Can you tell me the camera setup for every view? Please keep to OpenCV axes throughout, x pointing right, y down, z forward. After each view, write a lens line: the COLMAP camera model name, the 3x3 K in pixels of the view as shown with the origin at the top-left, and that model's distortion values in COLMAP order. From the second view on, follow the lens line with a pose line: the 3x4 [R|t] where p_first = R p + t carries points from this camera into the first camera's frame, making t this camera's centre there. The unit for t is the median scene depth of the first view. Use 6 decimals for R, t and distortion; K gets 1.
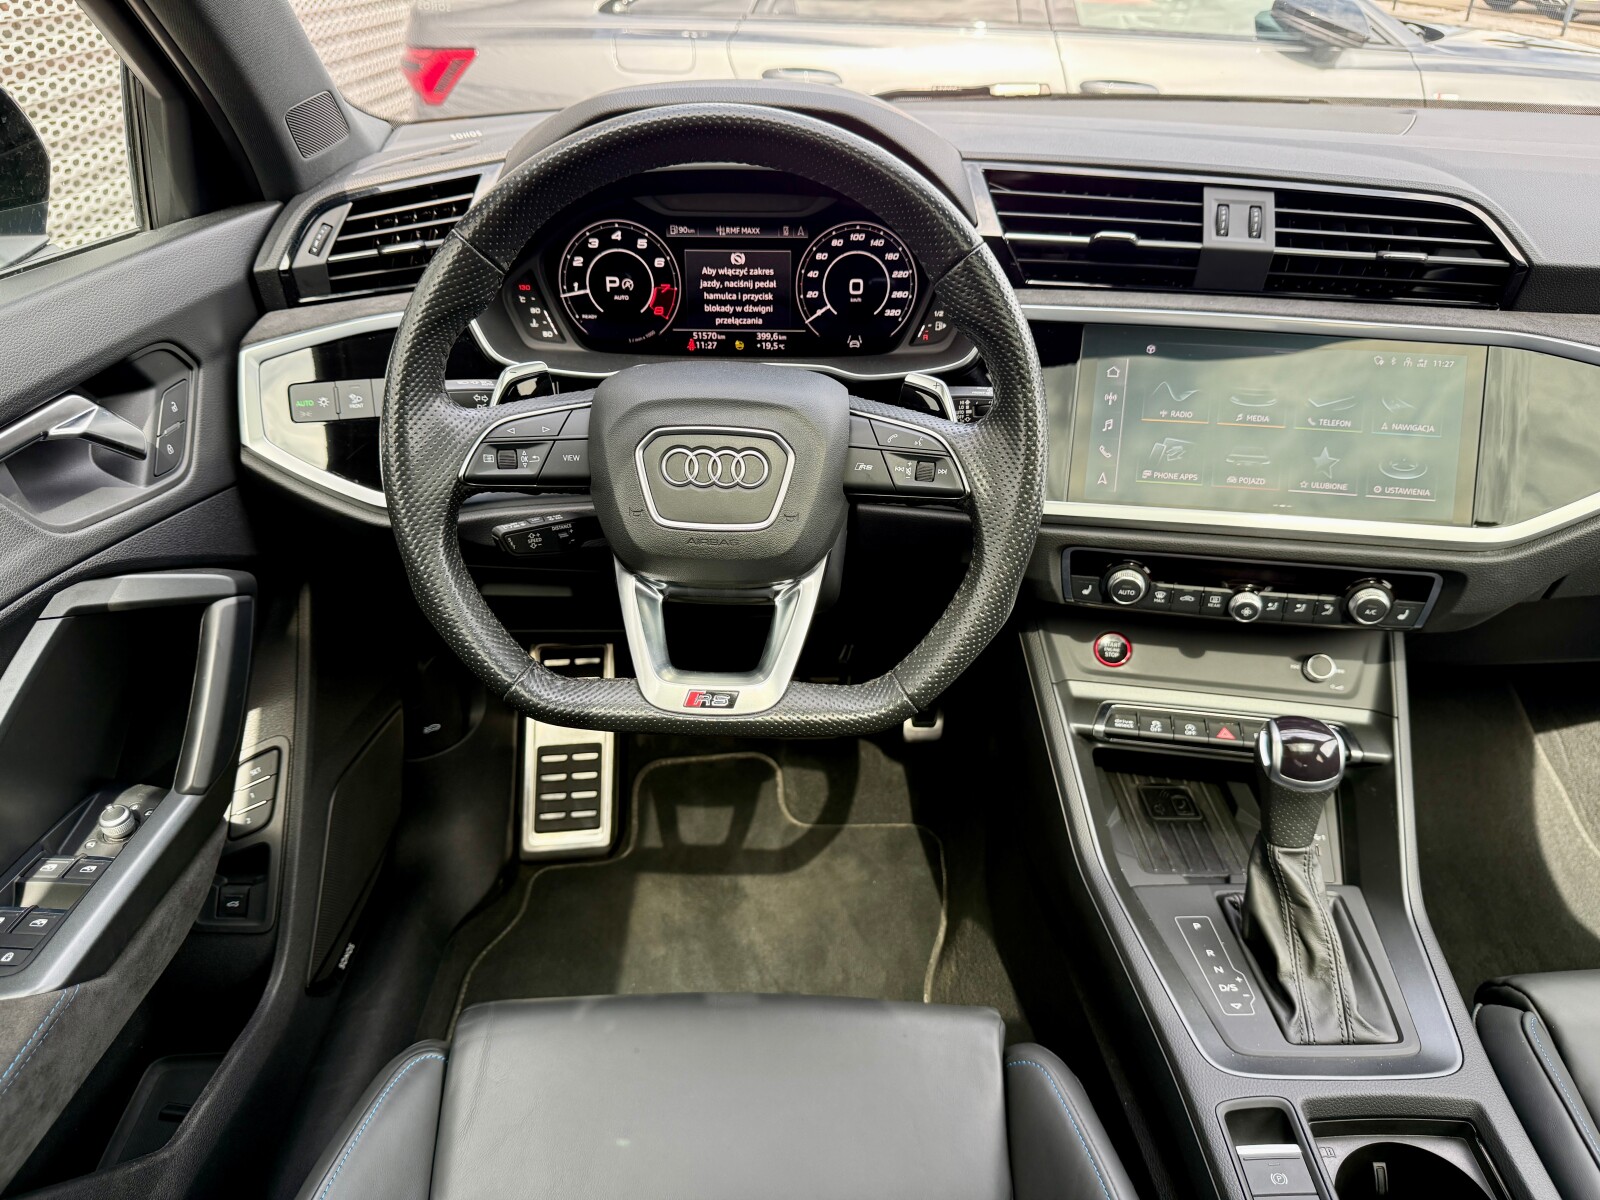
lens RADIAL K [[1133.5, 0, 800.8], [0, 1133.5, 604.7], [0, 0, 1]] dist [0.048208, -0.075298]
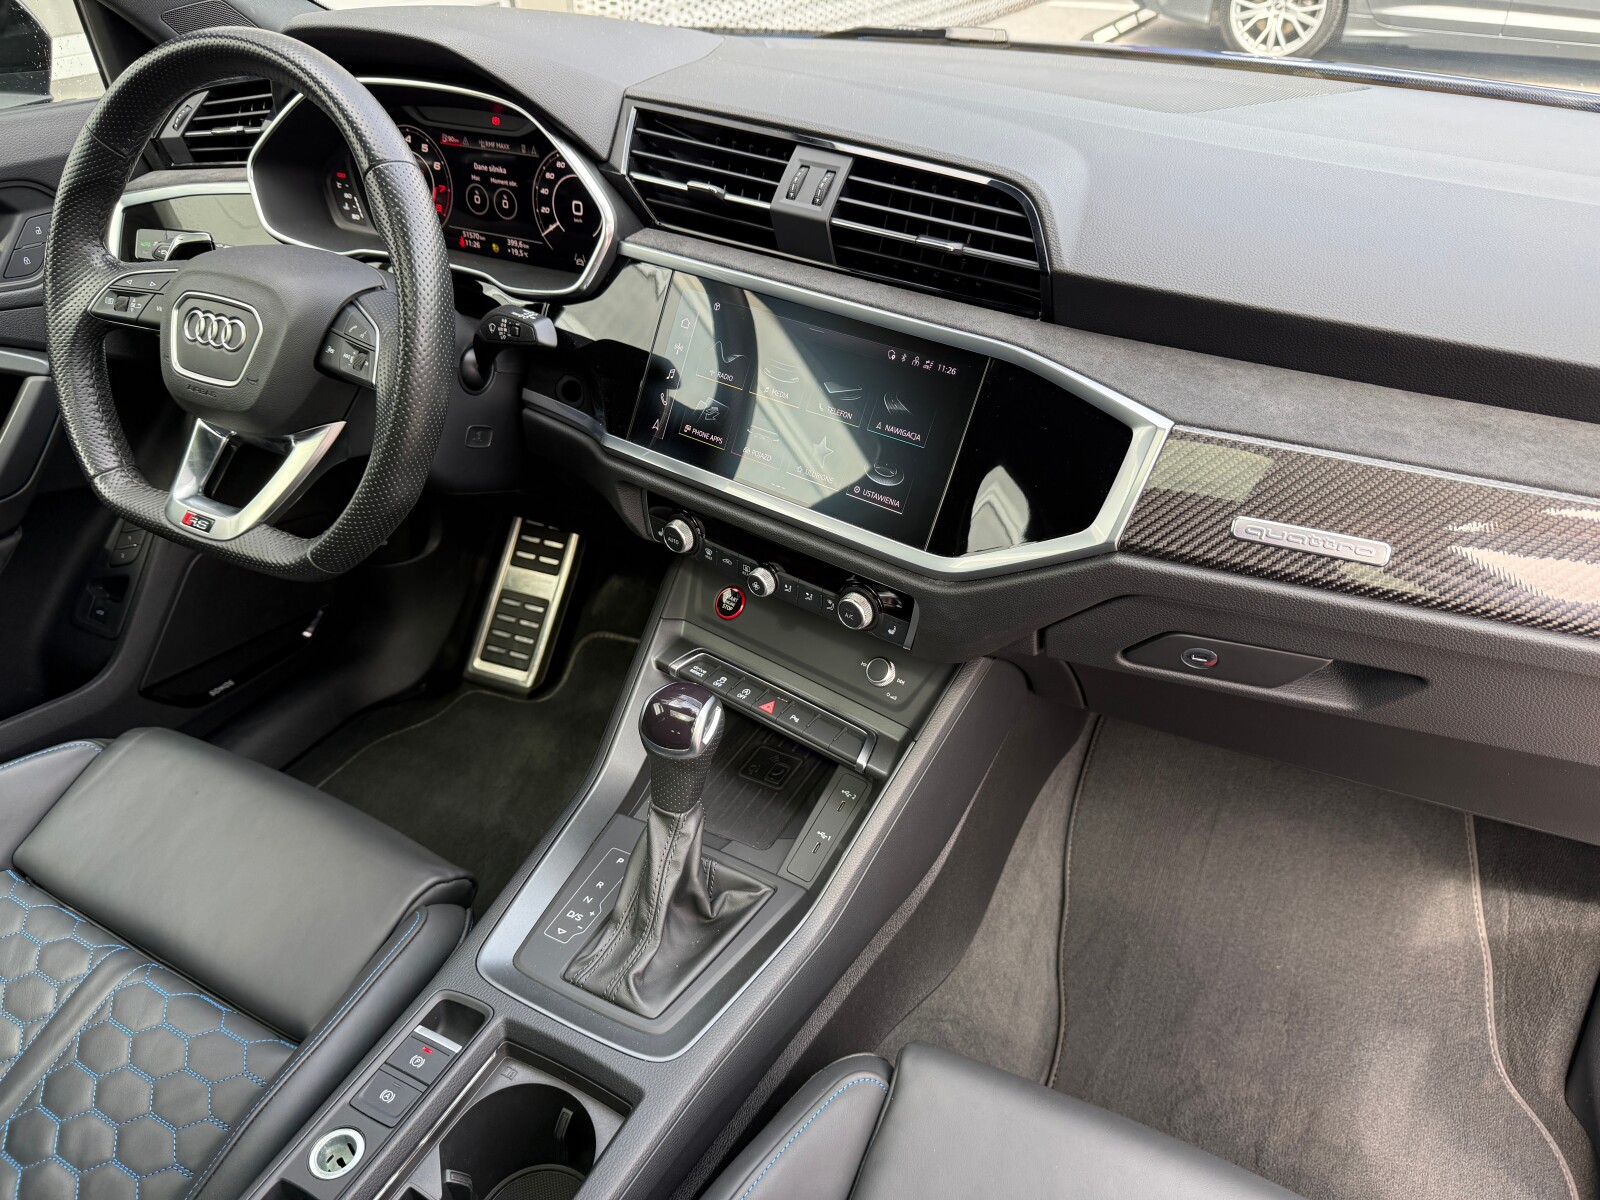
lens RADIAL K [[1133.5, 0, 796.6], [0, 1133.5, 605.8], [0, 0, 1]] dist [0.048208, -0.075298]
pose [[0.881159, 0.260205, -0.394781, 0.810575], [-0.234680, 0.965531, 0.112582, -0.096418], [0.410468, -0.006556, 0.911852, 0.115930]]
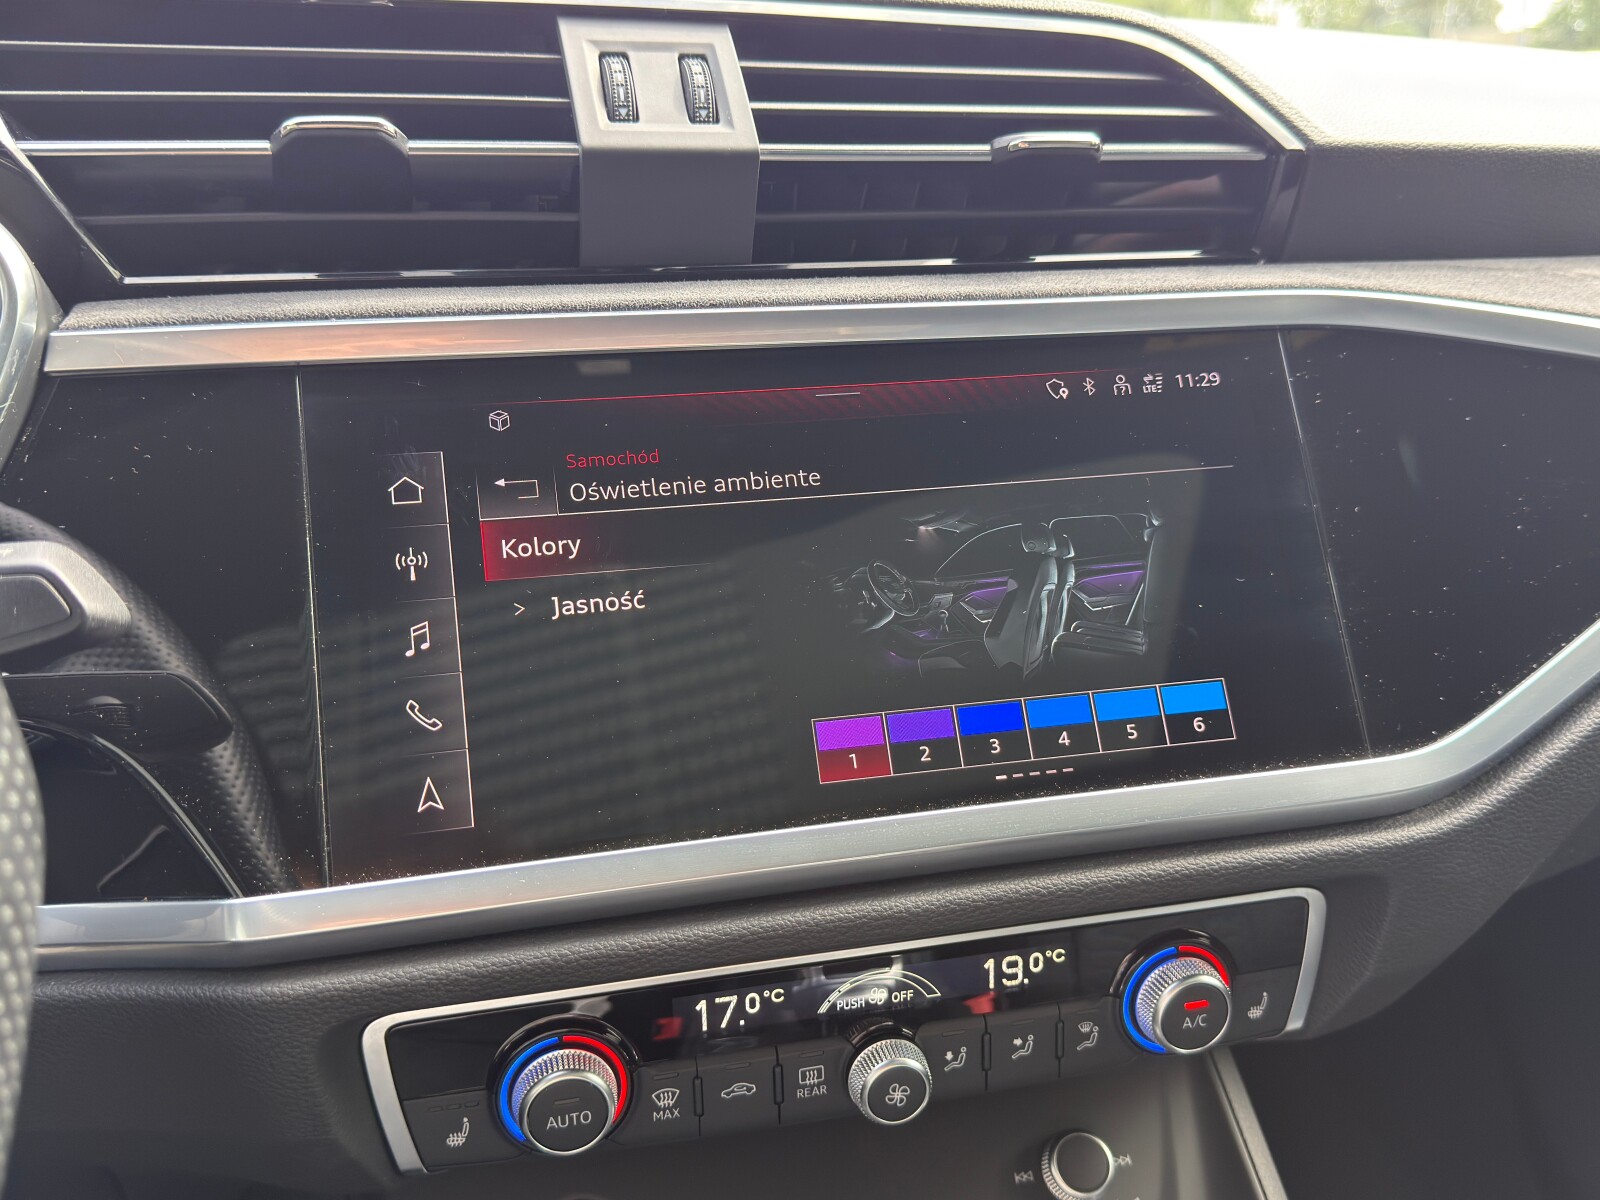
lens RADIAL K [[1521.2, 0, 801.2], [0, 1521.2, 594.2], [0, 0, 1]] dist [0.004946, 0.000000]
pose [[0.909943, -0.121312, 0.396594, 0.193136], [0.217069, 0.954132, -0.206188, -0.051436], [-0.353390, 0.273708, 0.894539, 0.542930]]
